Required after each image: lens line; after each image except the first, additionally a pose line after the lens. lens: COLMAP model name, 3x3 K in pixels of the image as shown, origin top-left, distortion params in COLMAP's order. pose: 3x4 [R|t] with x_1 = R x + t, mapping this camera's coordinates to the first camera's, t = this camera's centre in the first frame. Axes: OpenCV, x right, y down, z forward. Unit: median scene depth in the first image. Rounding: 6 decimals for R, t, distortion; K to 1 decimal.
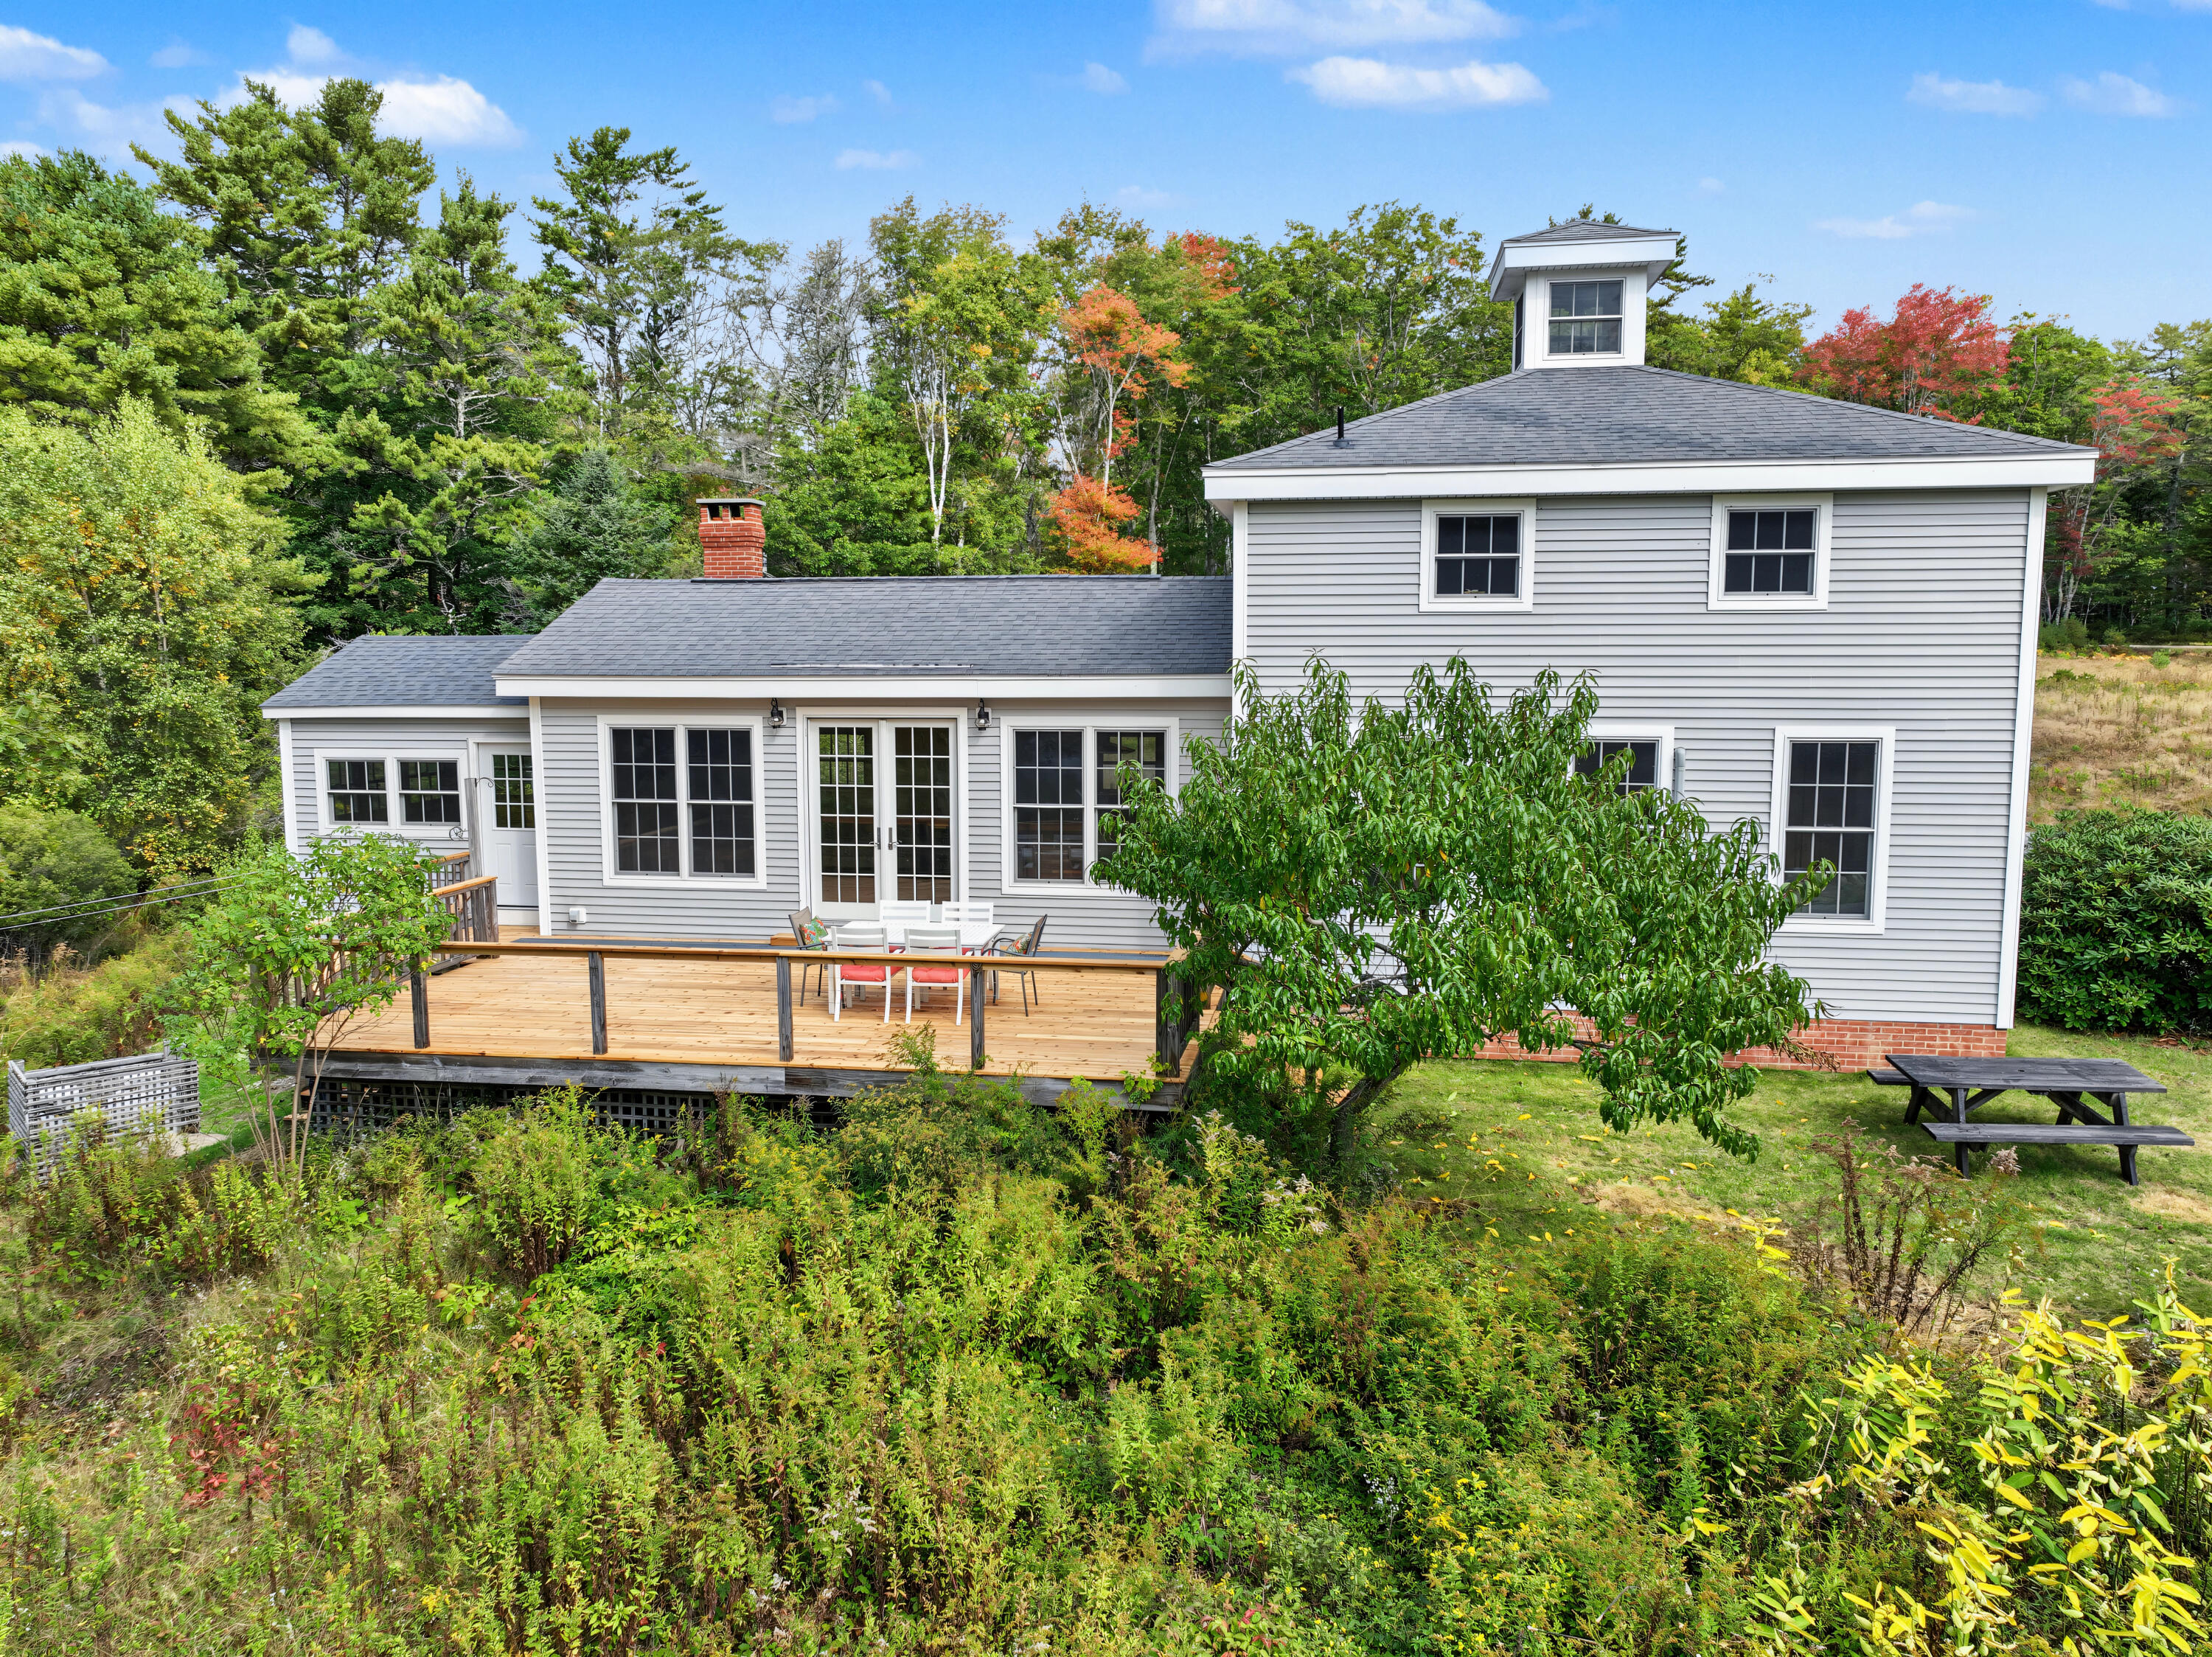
lens RADIAL K [[1560.0, 0, 1106.0], [0, 1560.0, 828.5], [0, 0, 1]] dist [0.000153, 0.016279]
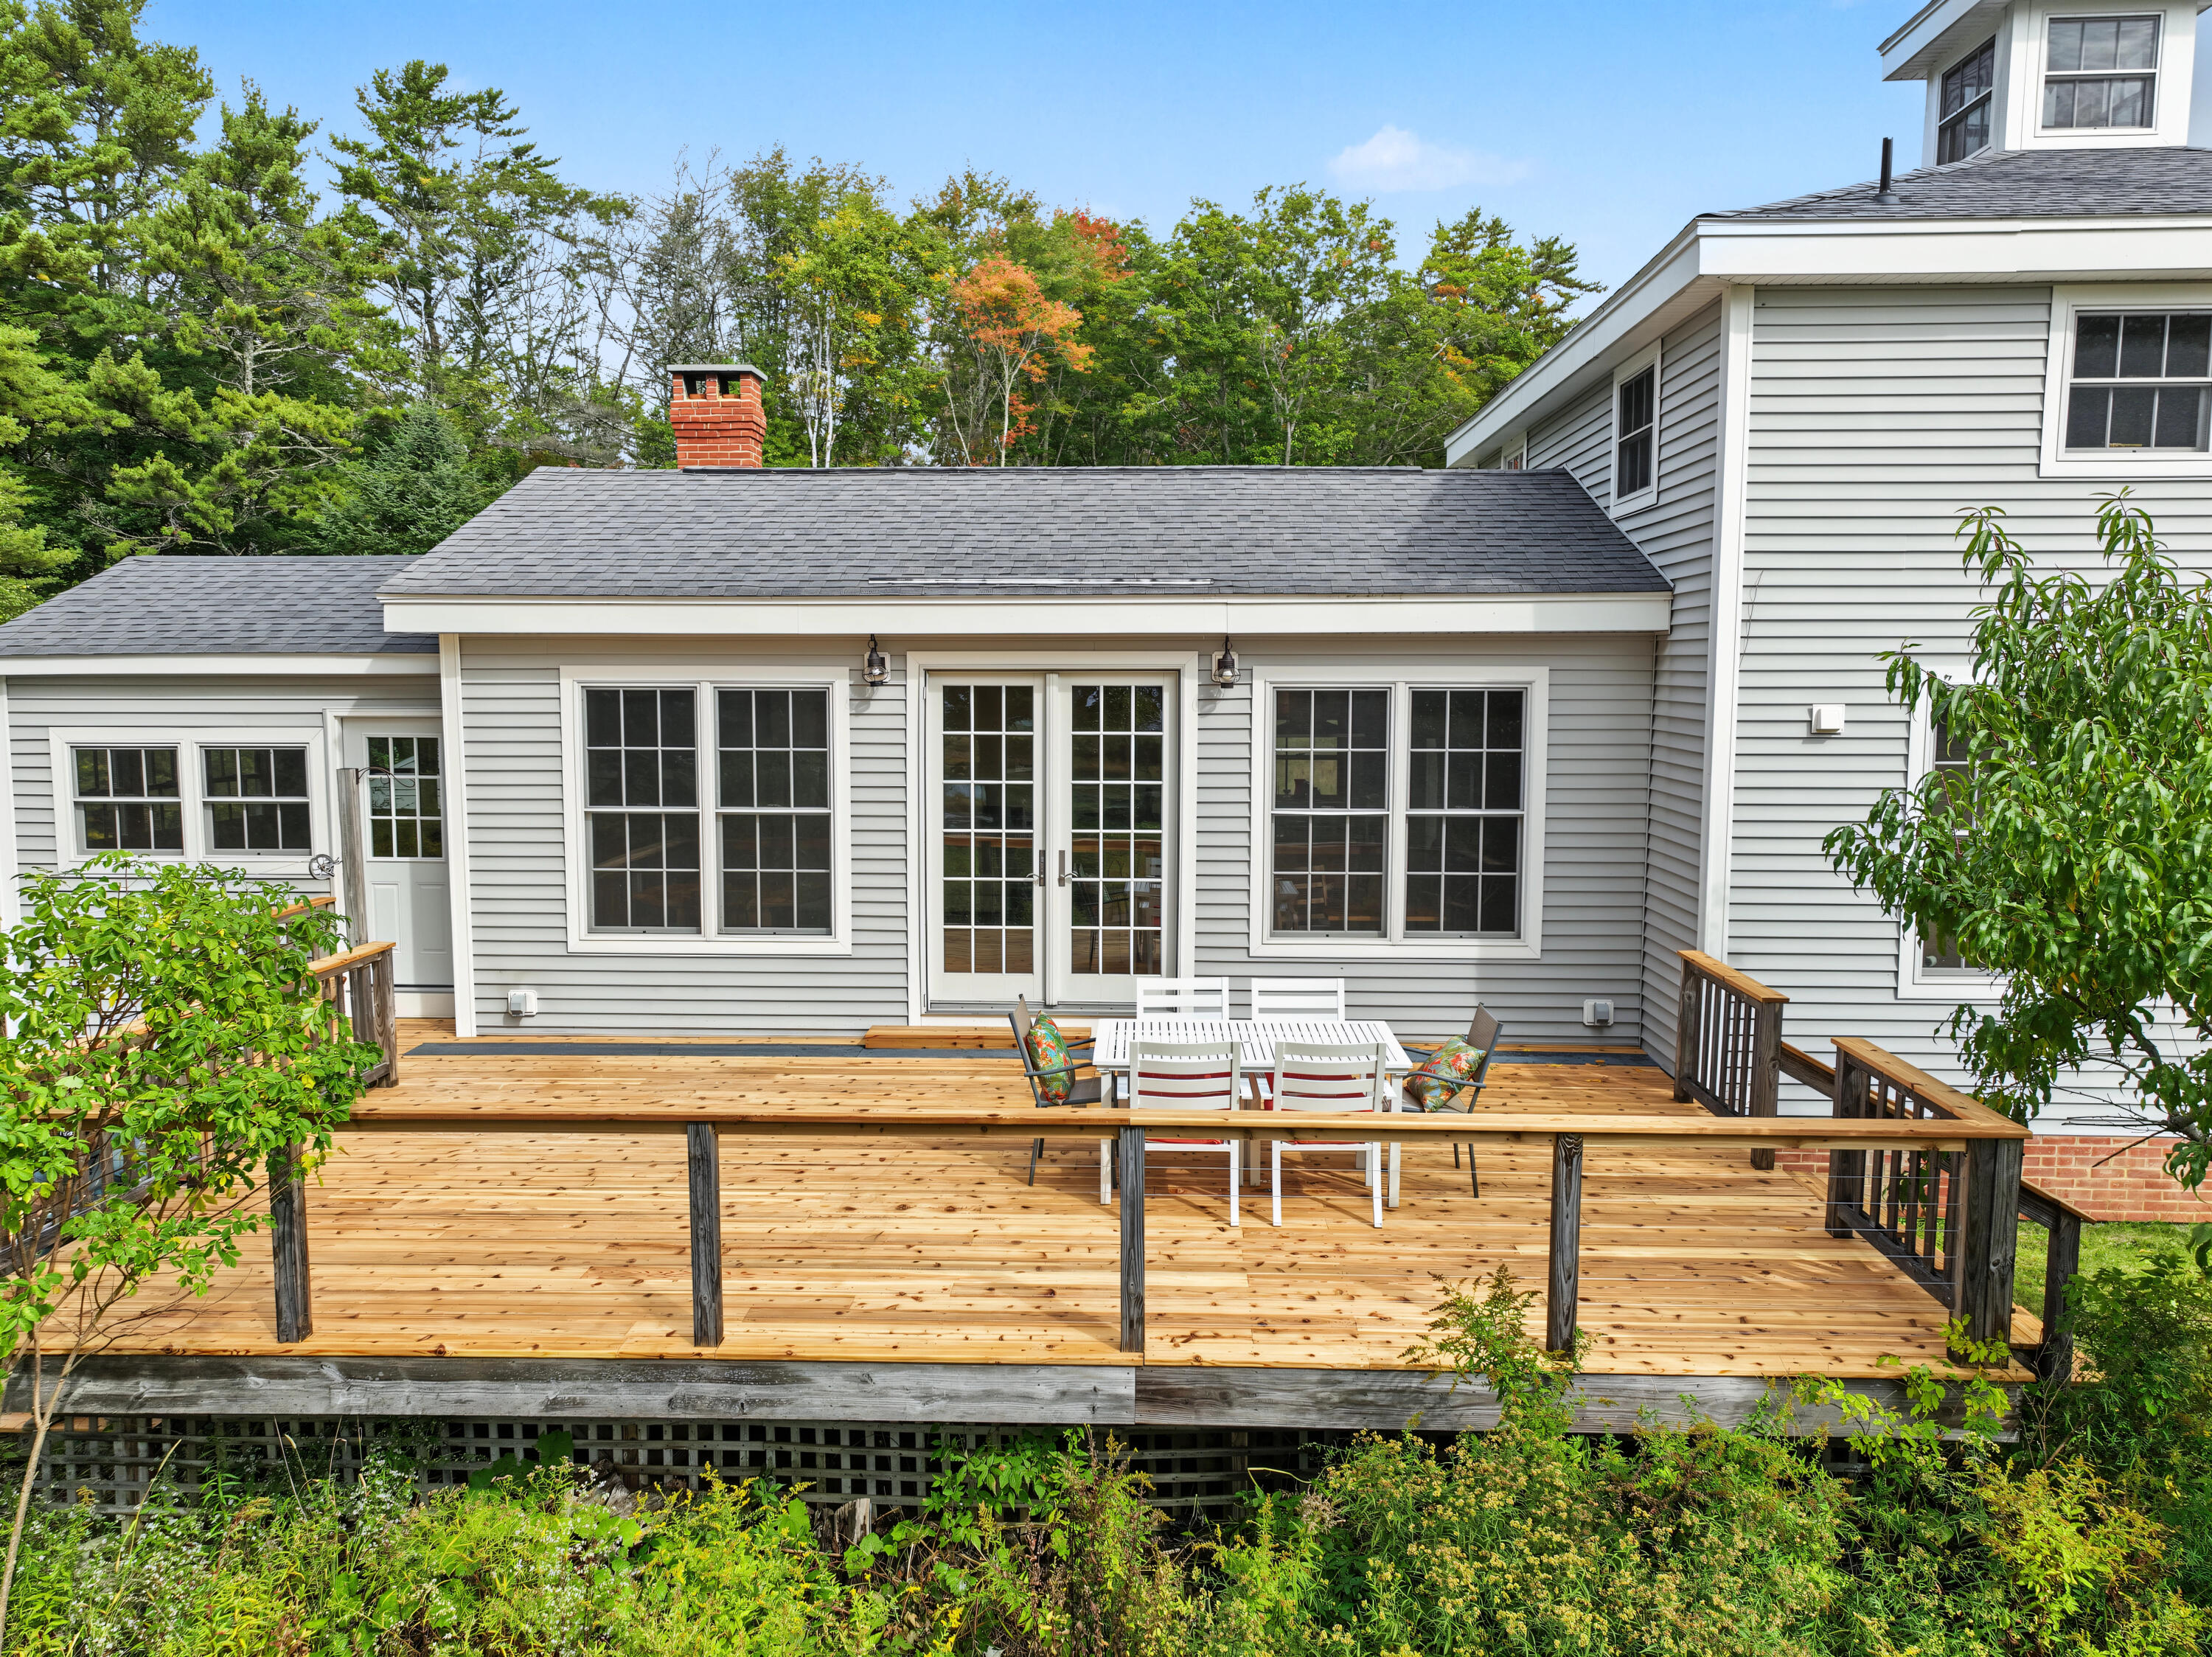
lens RADIAL K [[1560.0, 0, 1106.0], [0, 1560.0, 828.5], [0, 0, 1]] dist [0.000153, 0.016279]
pose [[0.992902, -0.008354, 0.118638, -0.065766], [0.010570, 0.999781, -0.018057, 0.000762], [-0.118461, 0.019183, 0.992773, 0.132959]]
